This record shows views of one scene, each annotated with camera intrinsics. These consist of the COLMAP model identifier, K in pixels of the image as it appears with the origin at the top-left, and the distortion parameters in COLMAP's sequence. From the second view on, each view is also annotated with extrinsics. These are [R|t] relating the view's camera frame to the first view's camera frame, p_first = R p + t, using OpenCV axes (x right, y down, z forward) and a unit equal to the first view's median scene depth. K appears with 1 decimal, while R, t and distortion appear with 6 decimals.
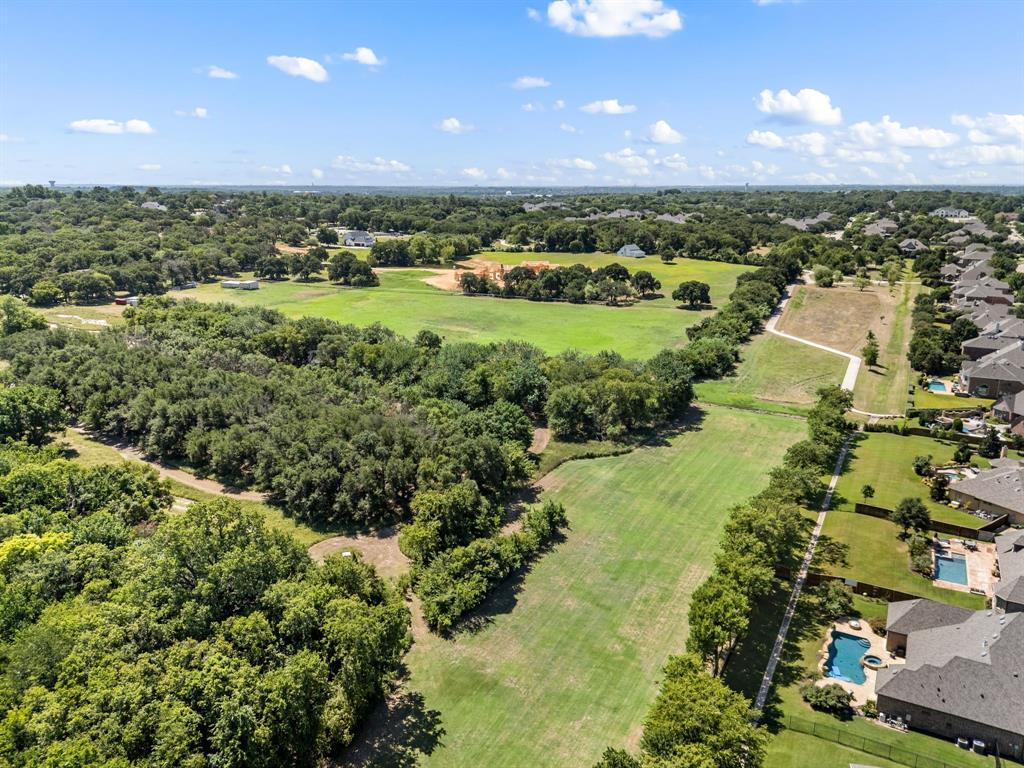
lens RADIAL K [[755.0, 0, 512.0], [0, 755.0, 384.0], [0, 0, 1]] dist [0.076978, -0.075988]
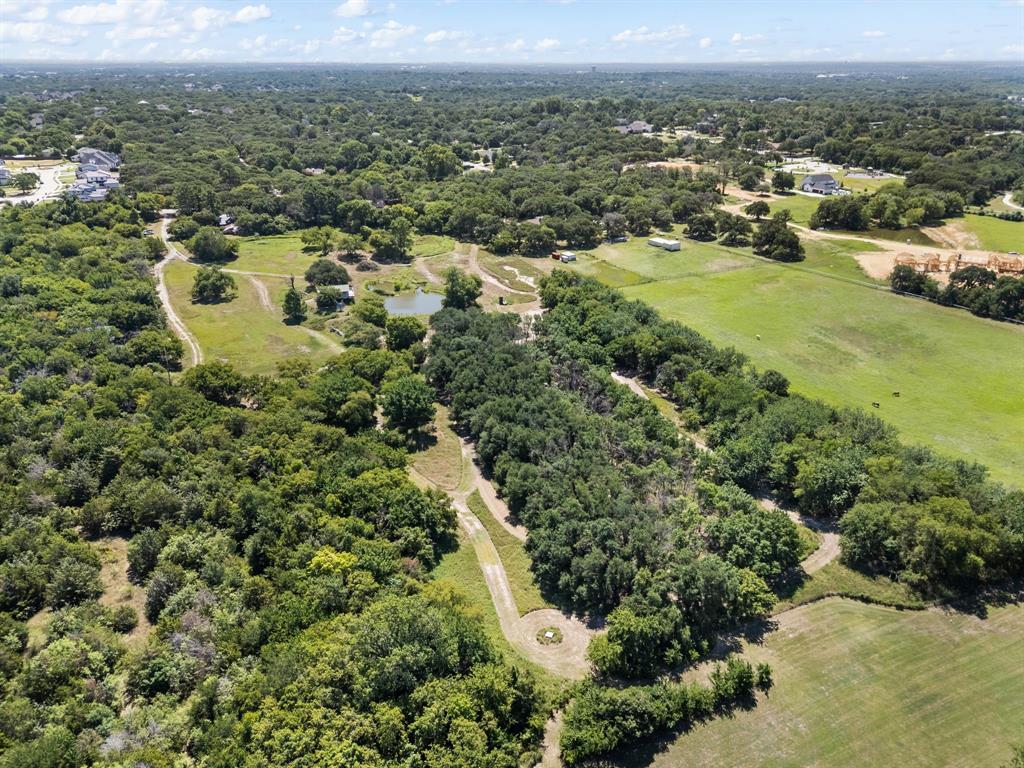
lens RADIAL K [[763.9, 0, 508.6], [0, 763.9, 371.8], [0, 0, 1]] dist [0.065093, -0.073319]
pose [[0.806063, 0.221148, -0.548959, 0.219452], [-0.151282, 0.973739, 0.170135, -0.273216], [0.572168, -0.054092, 0.818351, 0.033573]]
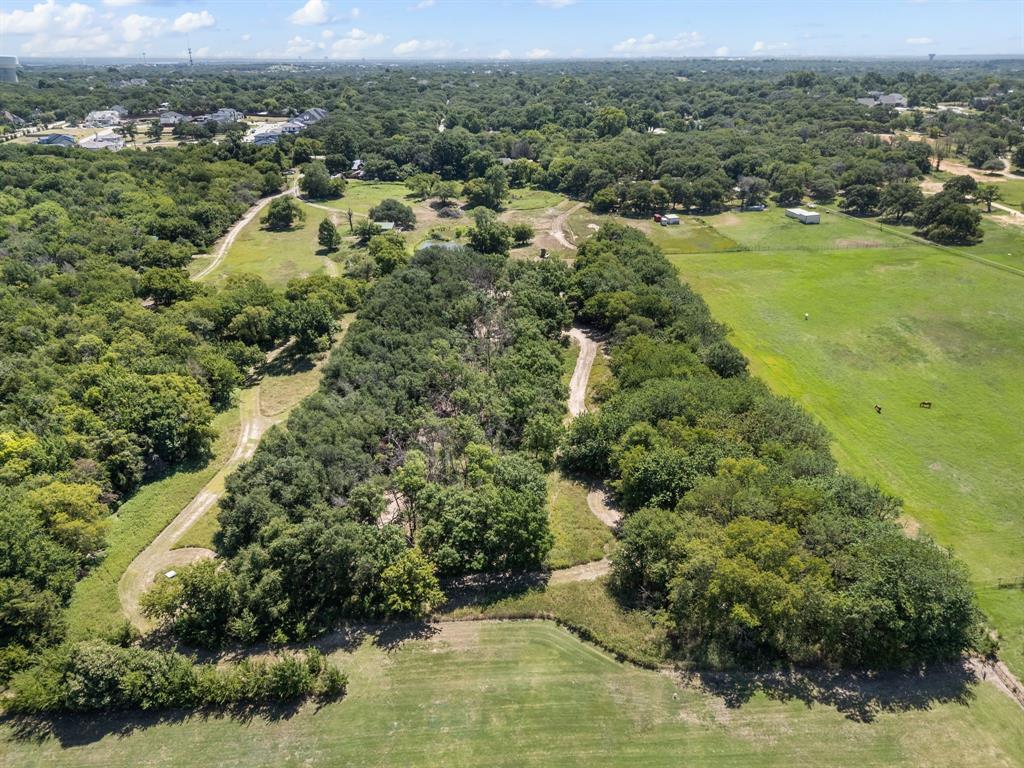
lens RADIAL K [[763.9, 0, 508.6], [0, 763.9, 371.8], [0, 0, 1]] dist [0.065093, -0.073319]
pose [[0.529187, 0.321927, -0.785063, 0.531978], [-0.215181, 0.945901, 0.242834, -0.266533], [0.820767, 0.040426, 0.569831, 0.617616]]
